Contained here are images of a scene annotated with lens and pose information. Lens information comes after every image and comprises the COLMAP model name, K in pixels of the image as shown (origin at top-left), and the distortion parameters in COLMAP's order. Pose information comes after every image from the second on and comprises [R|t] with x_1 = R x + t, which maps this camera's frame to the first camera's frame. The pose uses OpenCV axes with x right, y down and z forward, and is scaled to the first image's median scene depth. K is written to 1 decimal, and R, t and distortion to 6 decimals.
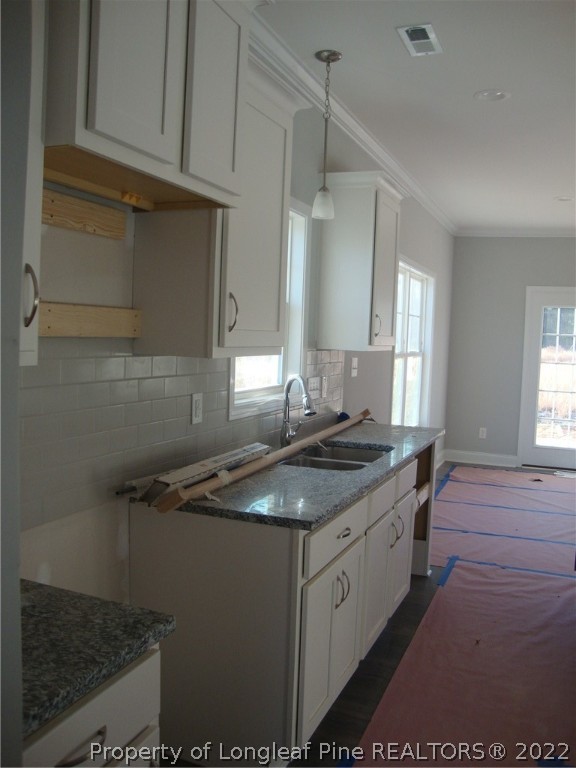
lens RADIAL K [[687.5, 0, 288.0], [0, 687.5, 384.0], [0, 0, 1]] dist [-0.199890, 0.156608]
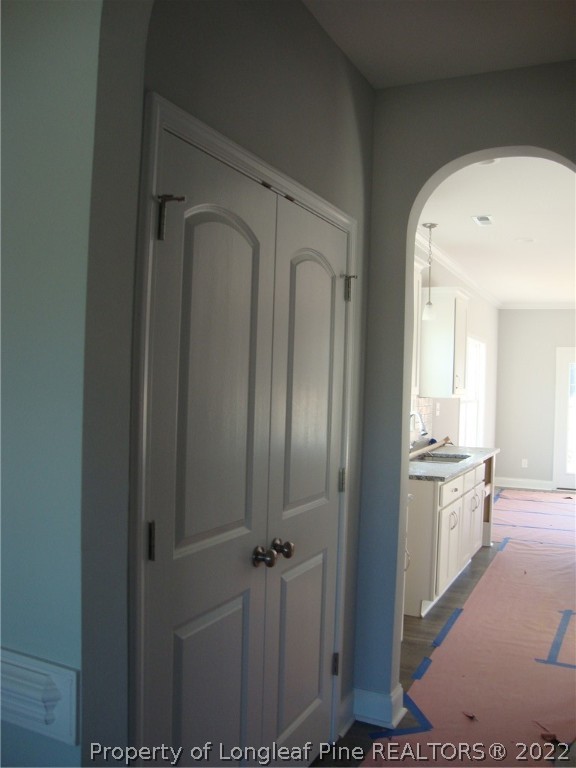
lens RADIAL K [[687.5, 0, 288.0], [0, 687.5, 384.0], [0, 0, 1]] dist [-0.199890, 0.156608]
pose [[0.998413, -0.009756, -0.055467, -0.159748], [0.005497, 0.997061, -0.076415, 0.035214], [0.056050, 0.075988, 0.995532, -0.548514]]
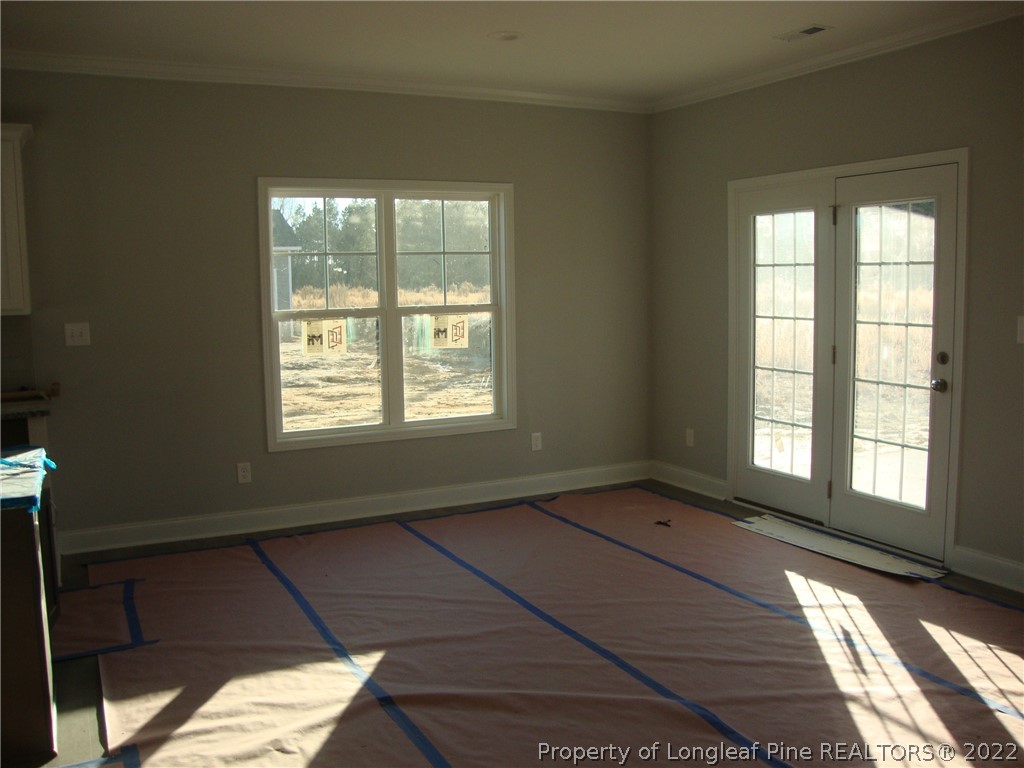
lens RADIAL K [[916.7, 0, 512.0], [0, 916.7, 384.0], [0, 0, 1]] dist [-0.199890, 0.156608]
pose [[0.755134, 0.022833, -0.655172, 1.349719], [-0.000758, 0.999423, 0.033957, -0.002671], [0.655569, -0.025146, 0.754716, 0.578188]]
